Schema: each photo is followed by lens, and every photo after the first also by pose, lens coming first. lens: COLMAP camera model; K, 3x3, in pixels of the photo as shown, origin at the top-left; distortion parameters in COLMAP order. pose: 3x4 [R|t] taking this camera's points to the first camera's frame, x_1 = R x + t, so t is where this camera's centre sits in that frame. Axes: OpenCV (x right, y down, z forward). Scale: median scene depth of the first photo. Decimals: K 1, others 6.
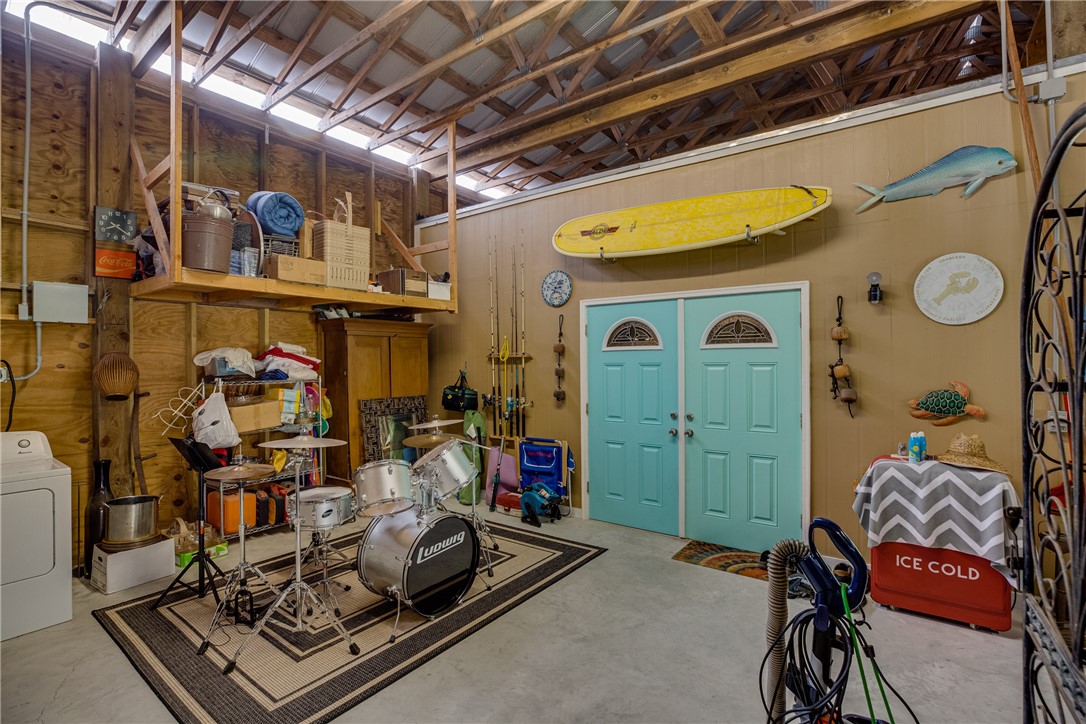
lens RADIAL K [[499.2, 0, 546.3], [0, 499.2, 357.8], [0, 0, 1]] dist [-0.047724, 0.014358]
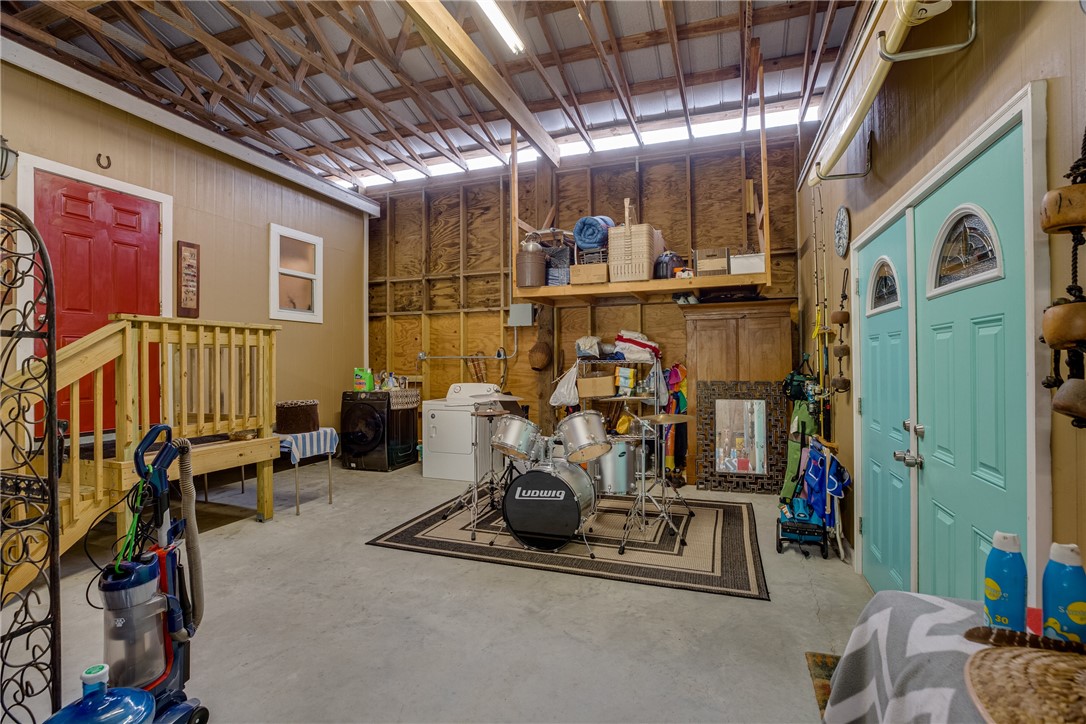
lens RADIAL K [[499.2, 0, 546.3], [0, 499.2, 357.8], [0, 0, 1]] dist [-0.047724, 0.014358]
pose [[0.282542, -0.002469, -0.959252, 0.733916], [0.017307, 0.999847, 0.002524, 0.037417], [0.959099, -0.017315, 0.282541, 0.528263]]
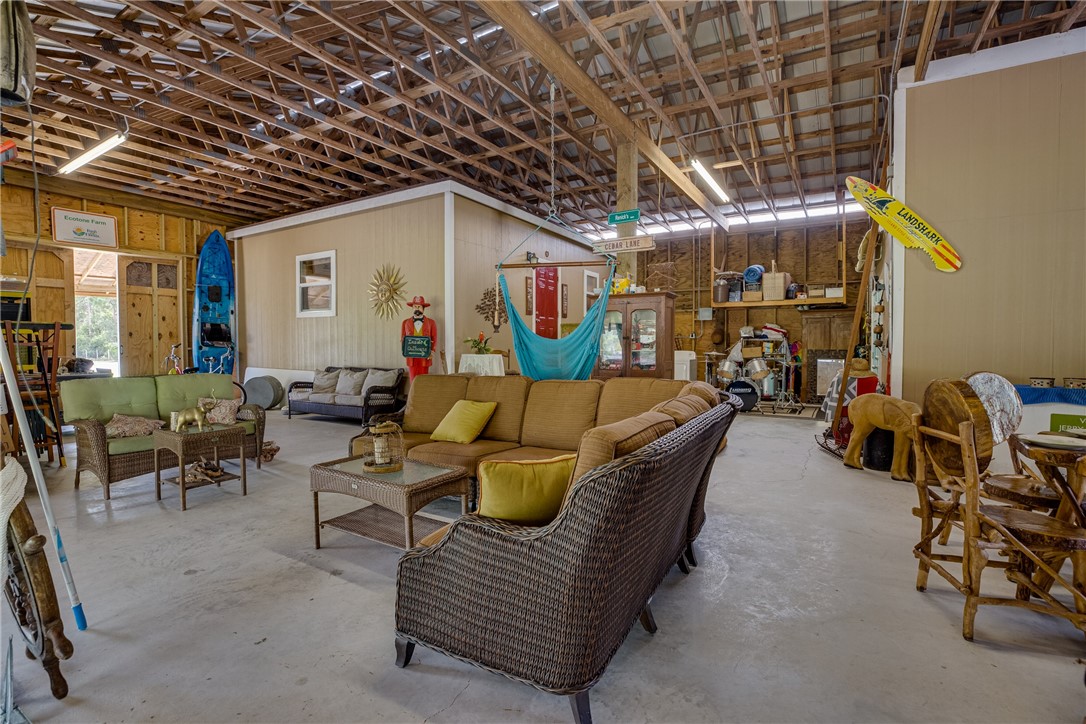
lens RADIAL K [[499.2, 0, 546.3], [0, 499.2, 357.8], [0, 0, 1]] dist [-0.047724, 0.014358]
pose [[0.090039, 0.032049, -0.995422, 2.091689], [0.011259, 0.999385, 0.033194, 0.052856], [0.995875, -0.014196, 0.089623, -0.350332]]
